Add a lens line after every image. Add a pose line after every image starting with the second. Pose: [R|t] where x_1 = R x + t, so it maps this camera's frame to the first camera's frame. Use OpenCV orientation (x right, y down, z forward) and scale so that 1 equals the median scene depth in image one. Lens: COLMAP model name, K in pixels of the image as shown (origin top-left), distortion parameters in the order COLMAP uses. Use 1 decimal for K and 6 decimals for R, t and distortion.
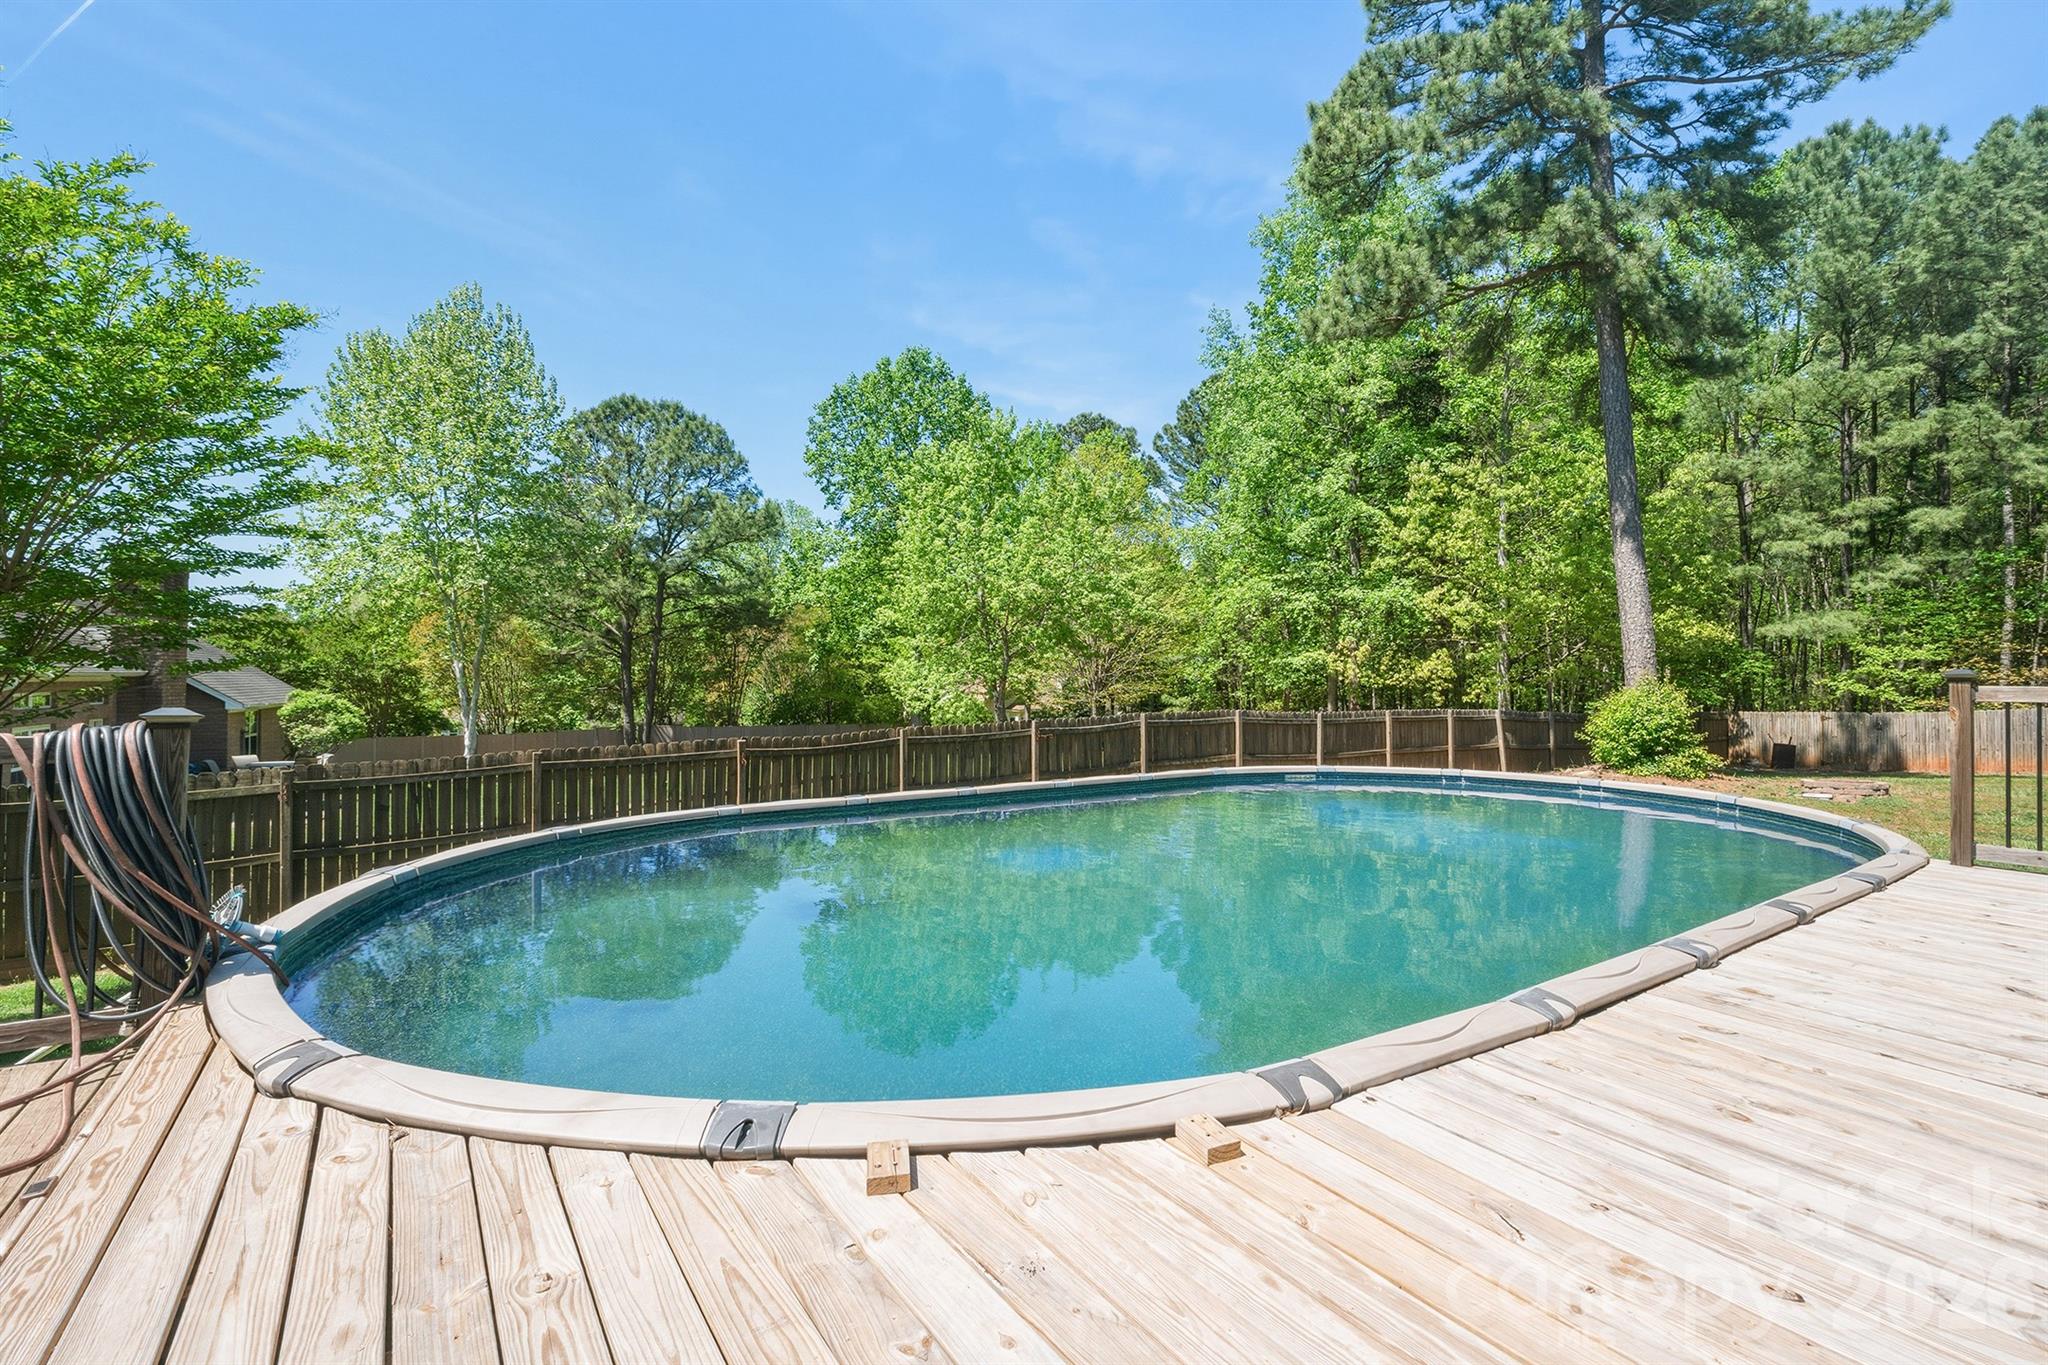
lens RADIAL K [[900.5, 0, 1056.3], [0, 900.5, 684.8], [0, 0, 1]] dist [-0.012666, 0.000106]
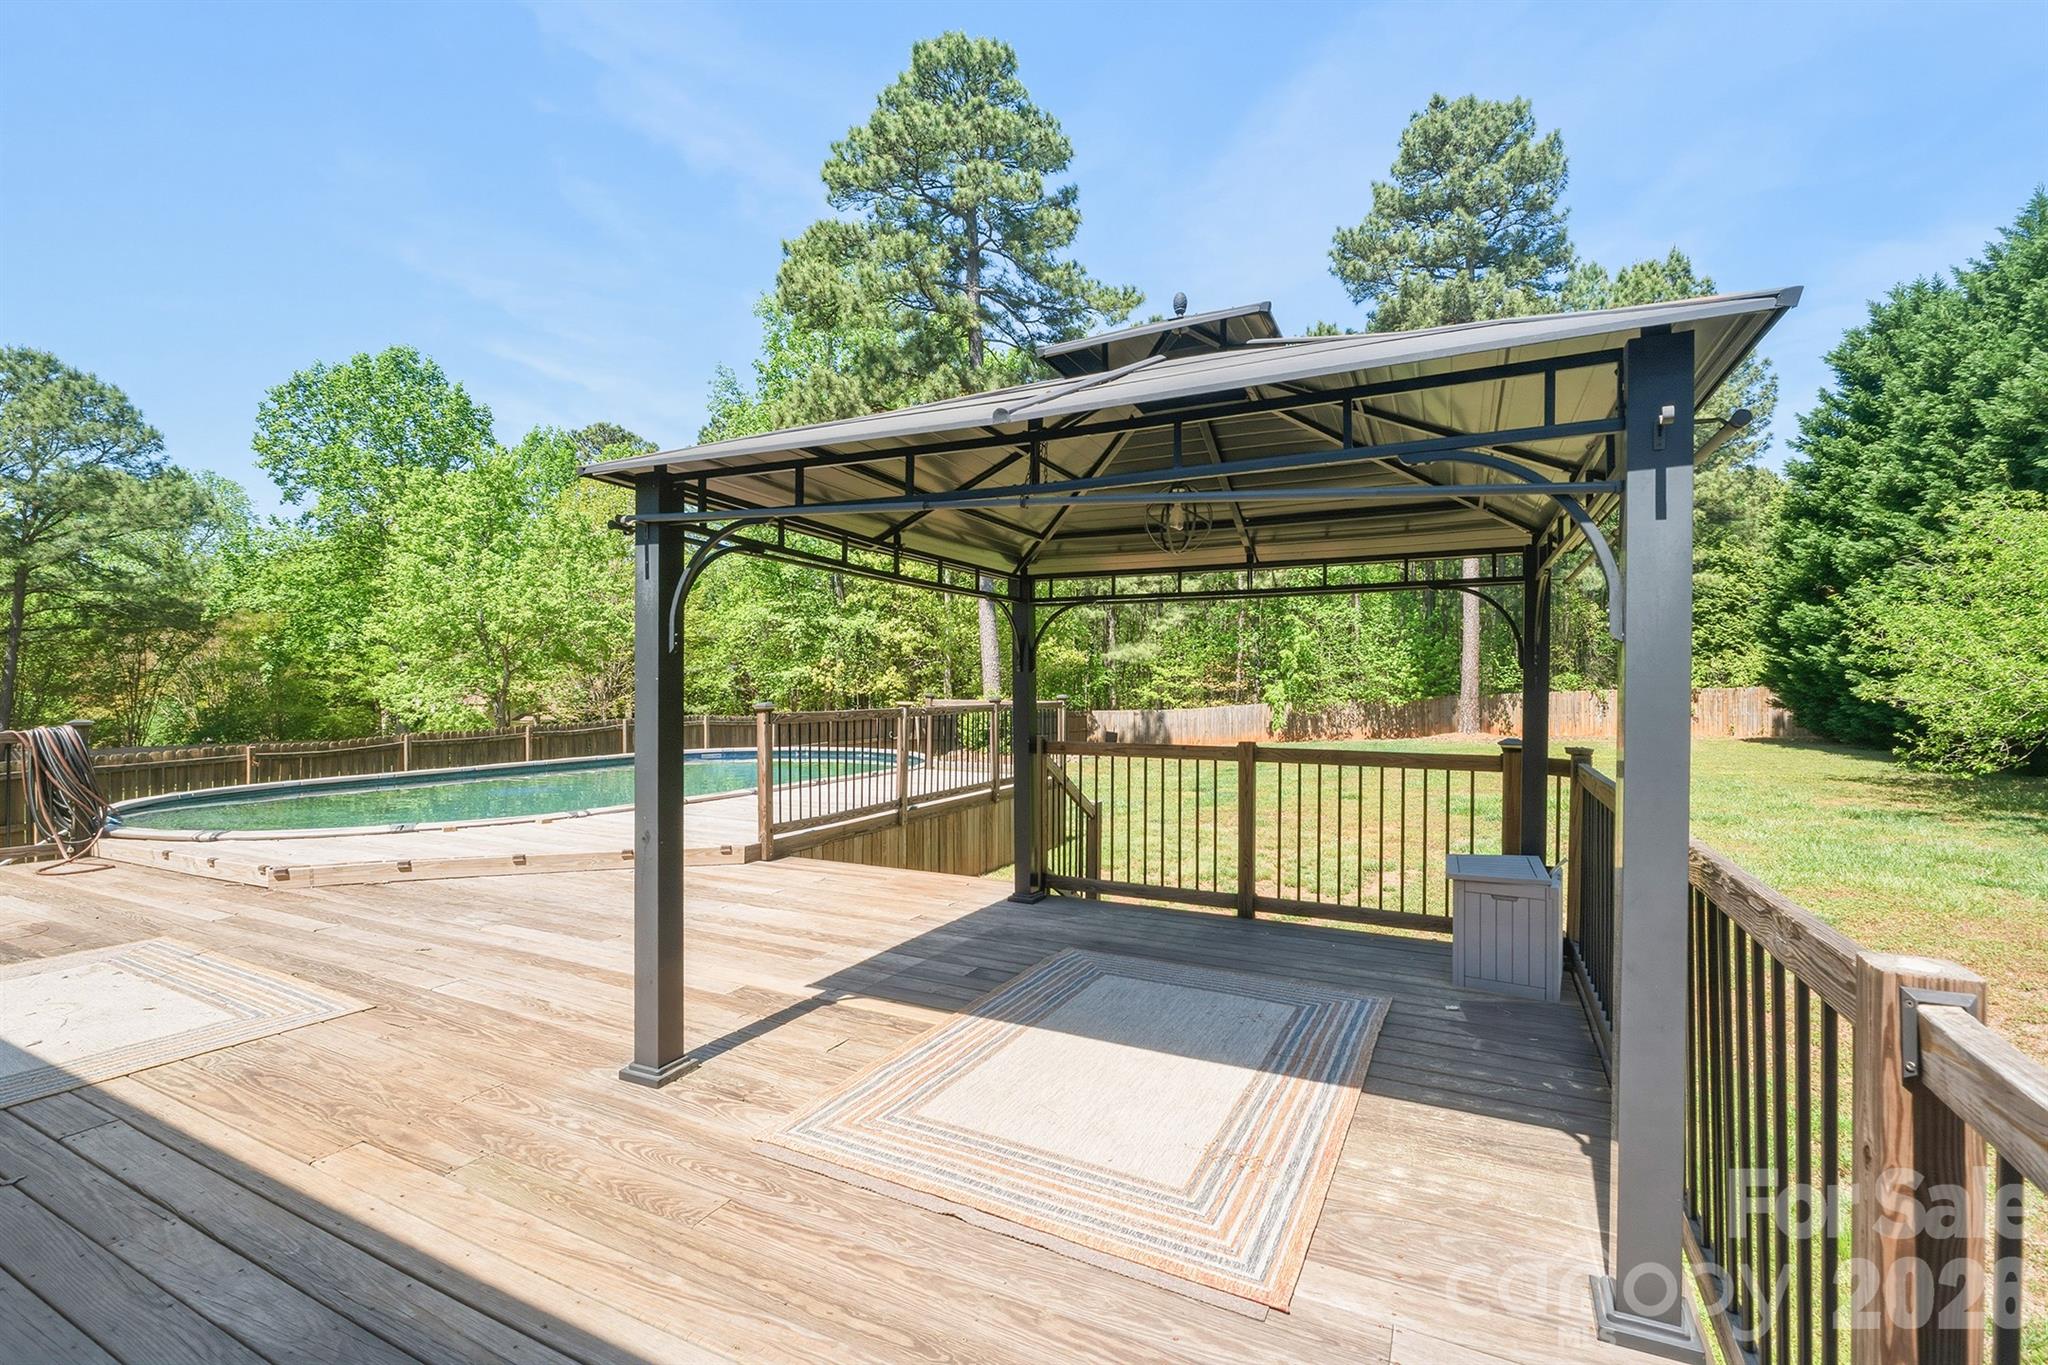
lens RADIAL K [[900.5, 0, 1056.3], [0, 900.5, 684.8], [0, 0, 1]] dist [-0.012666, 0.000106]
pose [[0.884197, -0.002971, 0.467106, 0.019307], [0.006192, 0.999966, -0.005360, -0.003551], [-0.467074, 0.007632, 0.884185, -0.207420]]
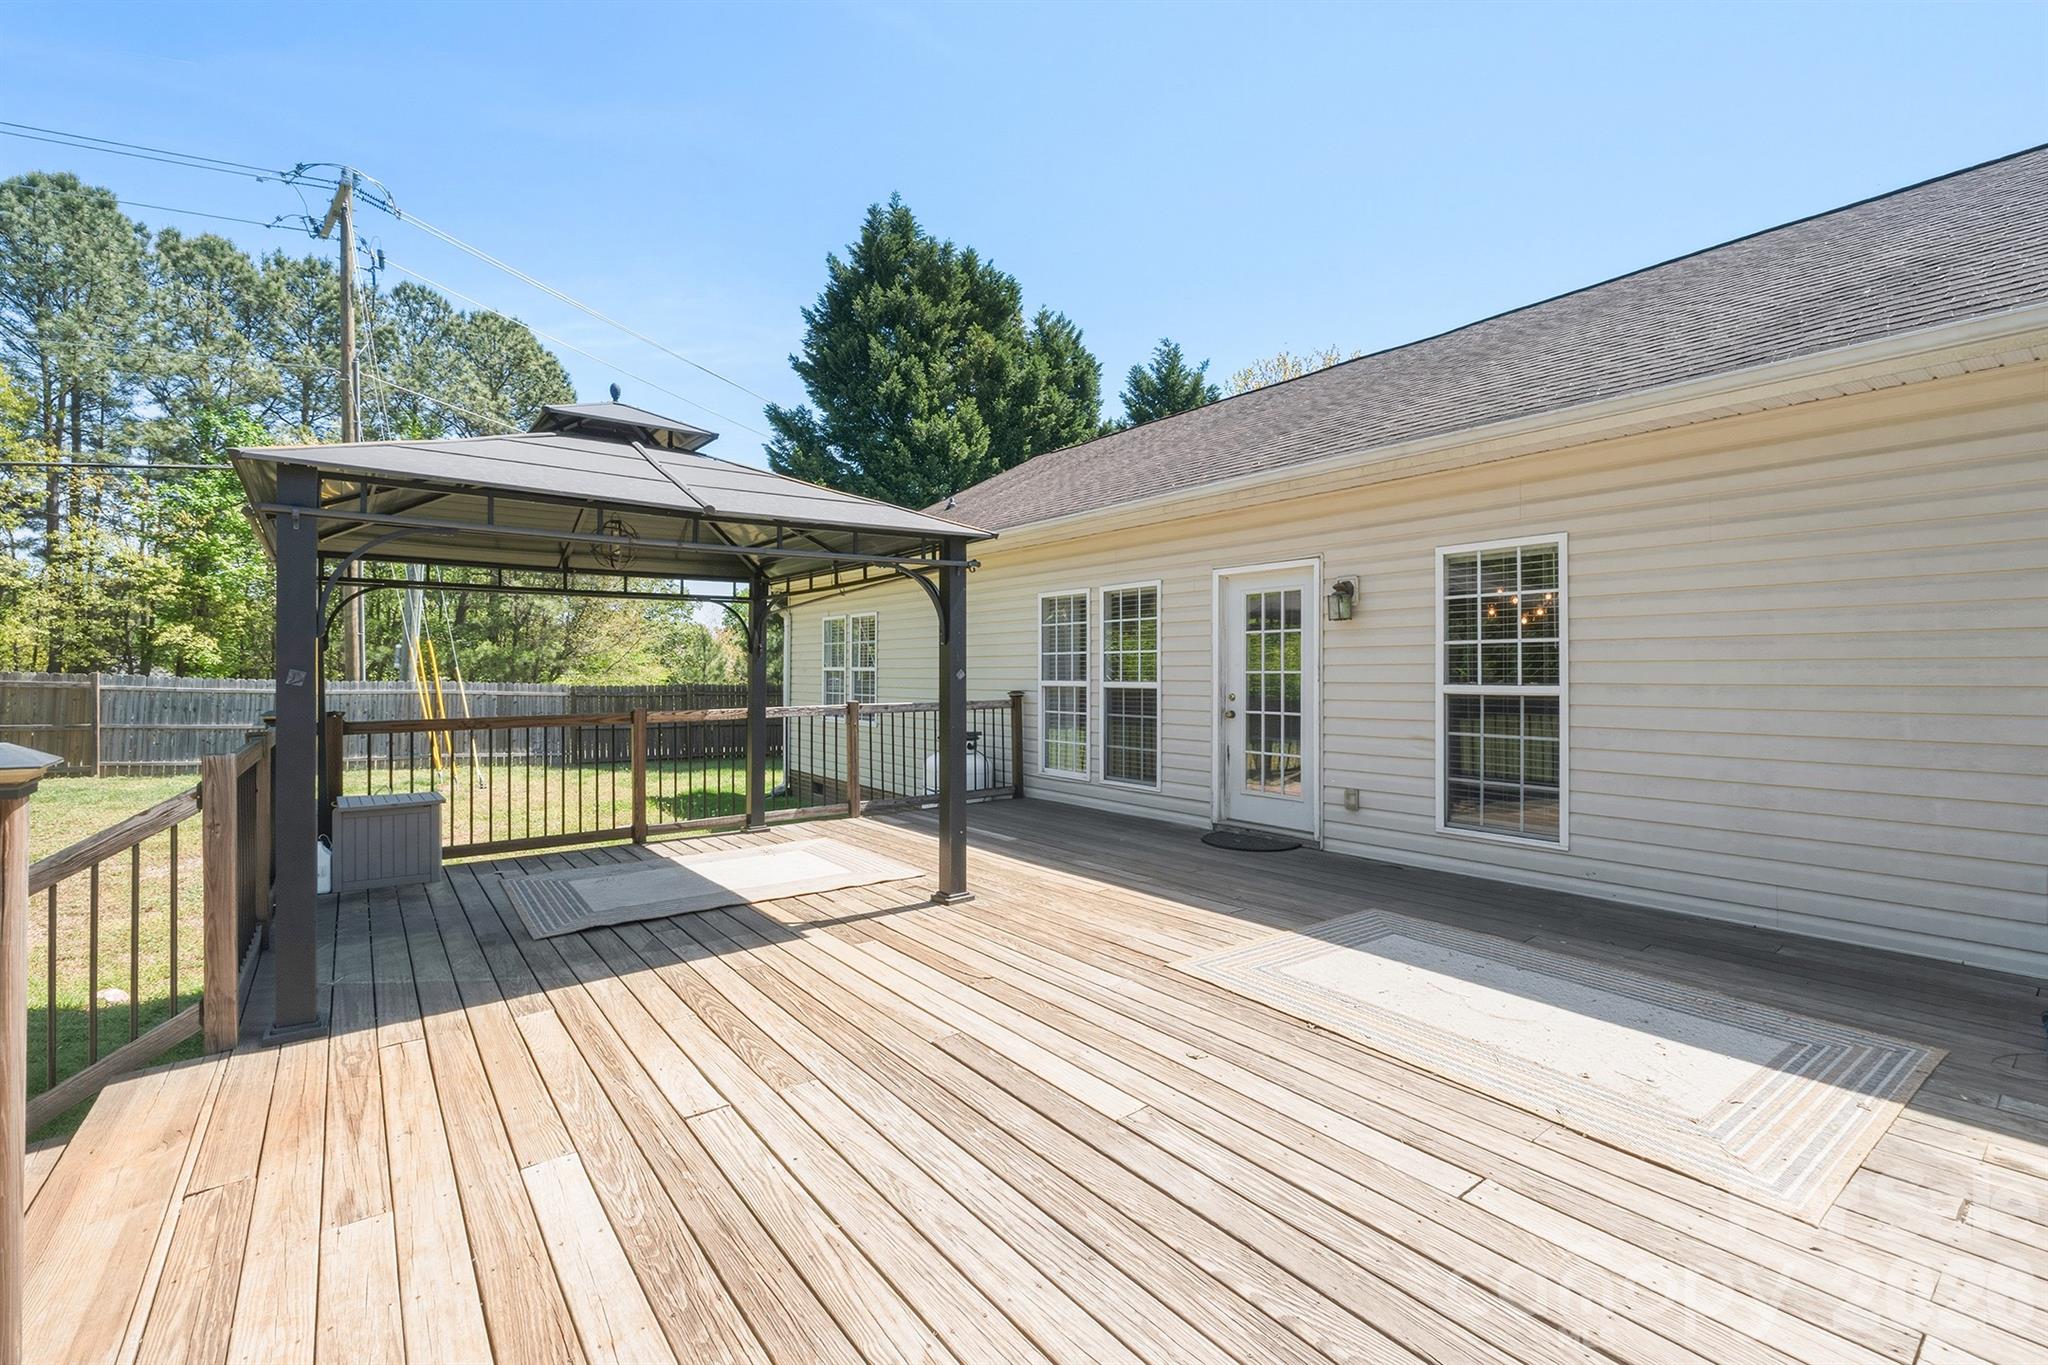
lens RADIAL K [[900.5, 0, 1056.3], [0, 900.5, 684.8], [0, 0, 1]] dist [-0.012666, 0.000106]
pose [[-0.999415, -0.007040, -0.033472, -0.017987], [-0.007546, 0.999859, 0.015024, -0.001833], [0.033362, 0.015268, -0.999327, 1.747365]]
